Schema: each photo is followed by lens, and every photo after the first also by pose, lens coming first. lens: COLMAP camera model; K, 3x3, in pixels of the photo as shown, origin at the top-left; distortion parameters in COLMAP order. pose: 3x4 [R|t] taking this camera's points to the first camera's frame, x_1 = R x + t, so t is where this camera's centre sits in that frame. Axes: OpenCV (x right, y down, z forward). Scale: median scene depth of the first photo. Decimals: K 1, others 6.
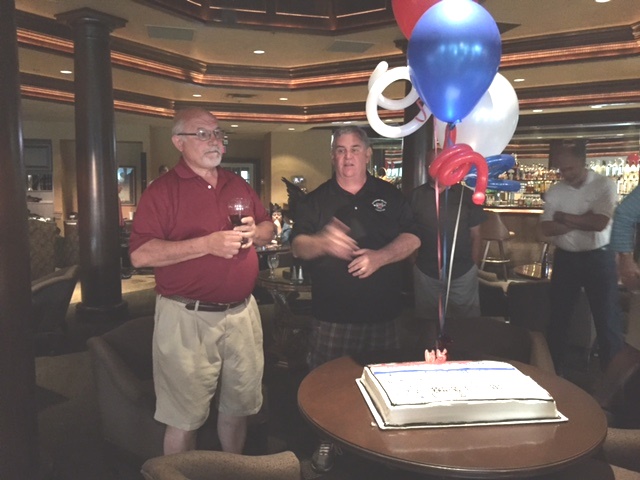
lens RADIAL K [[558.8, 0, 319.4], [0, 558.8, 237.8], [0, 0, 1]] dist [0.033923, -0.045367]
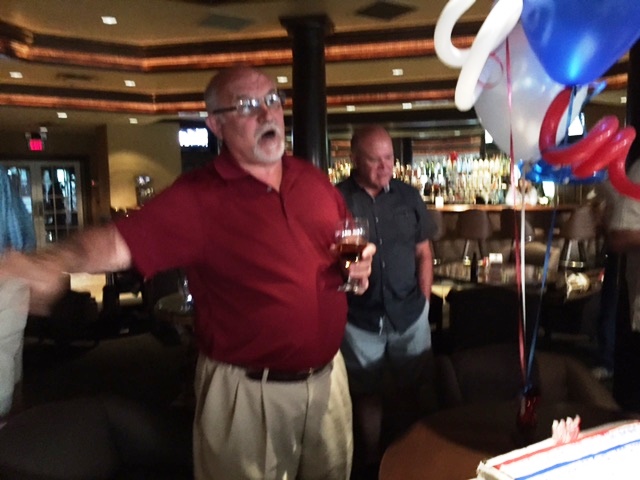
lens RADIAL K [[568.8, 0, 316.6], [0, 568.8, 241.1], [0, 0, 1]] dist [0.026345, -0.008133]
pose [[0.950086, -0.053414, 0.307381, -0.078771], [0.051247, 0.998571, 0.015123, -0.012725], [-0.307750, 0.001384, 0.951466, 0.111107]]
